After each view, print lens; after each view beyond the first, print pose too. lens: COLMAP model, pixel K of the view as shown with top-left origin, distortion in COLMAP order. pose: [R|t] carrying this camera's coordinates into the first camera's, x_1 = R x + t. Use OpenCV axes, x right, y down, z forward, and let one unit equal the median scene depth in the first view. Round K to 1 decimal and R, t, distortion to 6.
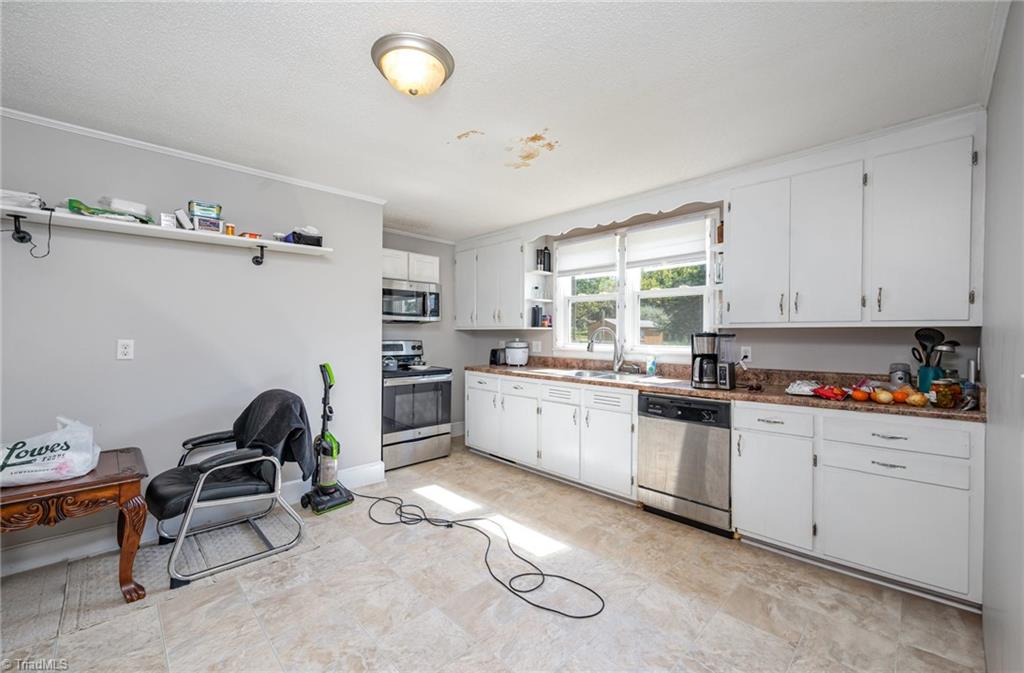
lens RADIAL K [[410.6, 0, 514.6], [0, 410.6, 336.3], [0, 0, 1]] dist [-0.000271, 0.000205]
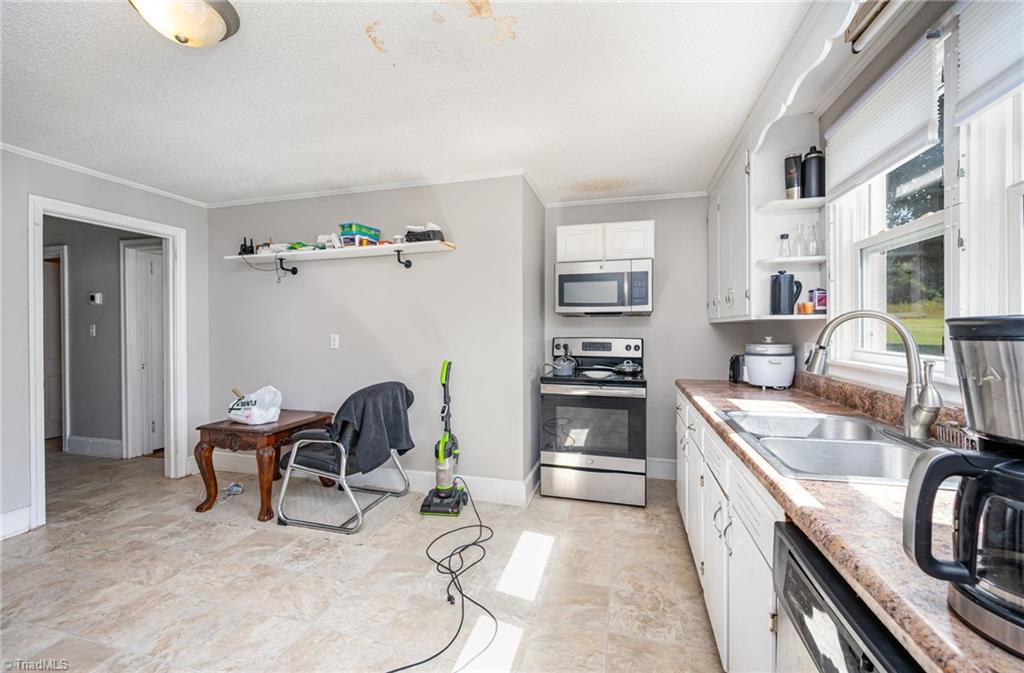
lens RADIAL K [[410.6, 0, 511.3], [0, 410.6, 332.0], [0, 0, 1]] dist [-0.000271, 0.000205]
pose [[0.501726, 0.000121, -0.865027, 0.331119], [-0.001305, 0.999999, -0.000617, -0.000514], [0.865026, 0.001439, 0.501725, 0.479264]]
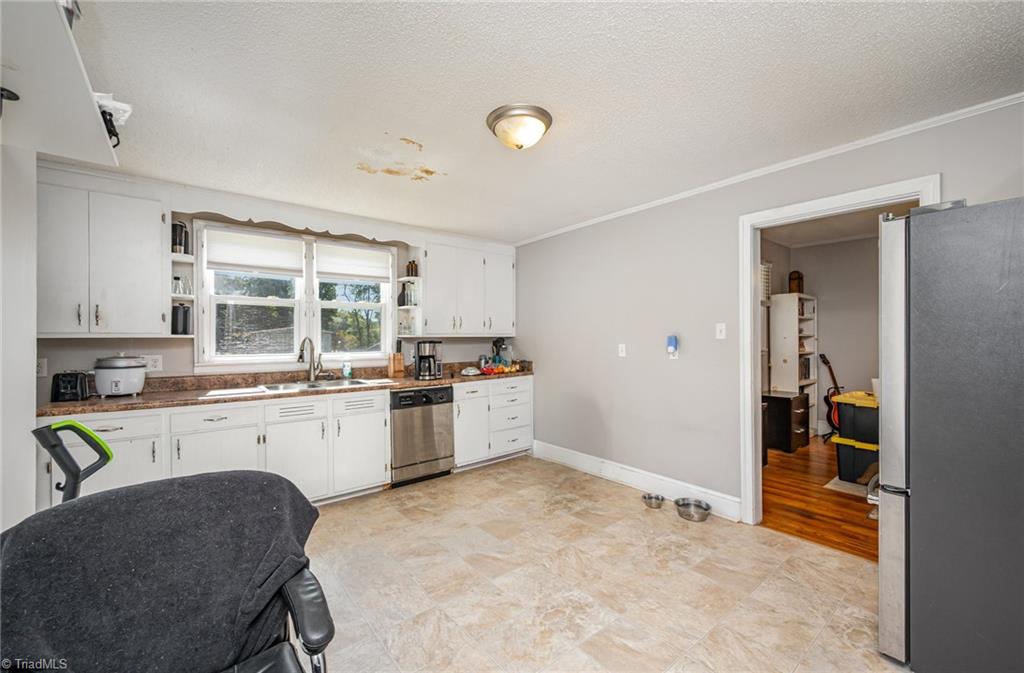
lens RADIAL K [[410.6, 0, 514.7], [0, 410.6, 336.8], [0, 0, 1]] dist [-0.000271, 0.000205]
pose [[0.092837, 0.000002, 0.995681, -0.875634], [0.011492, 0.999933, -0.001074, -0.015564], [-0.995615, 0.011542, 0.092831, 0.541314]]
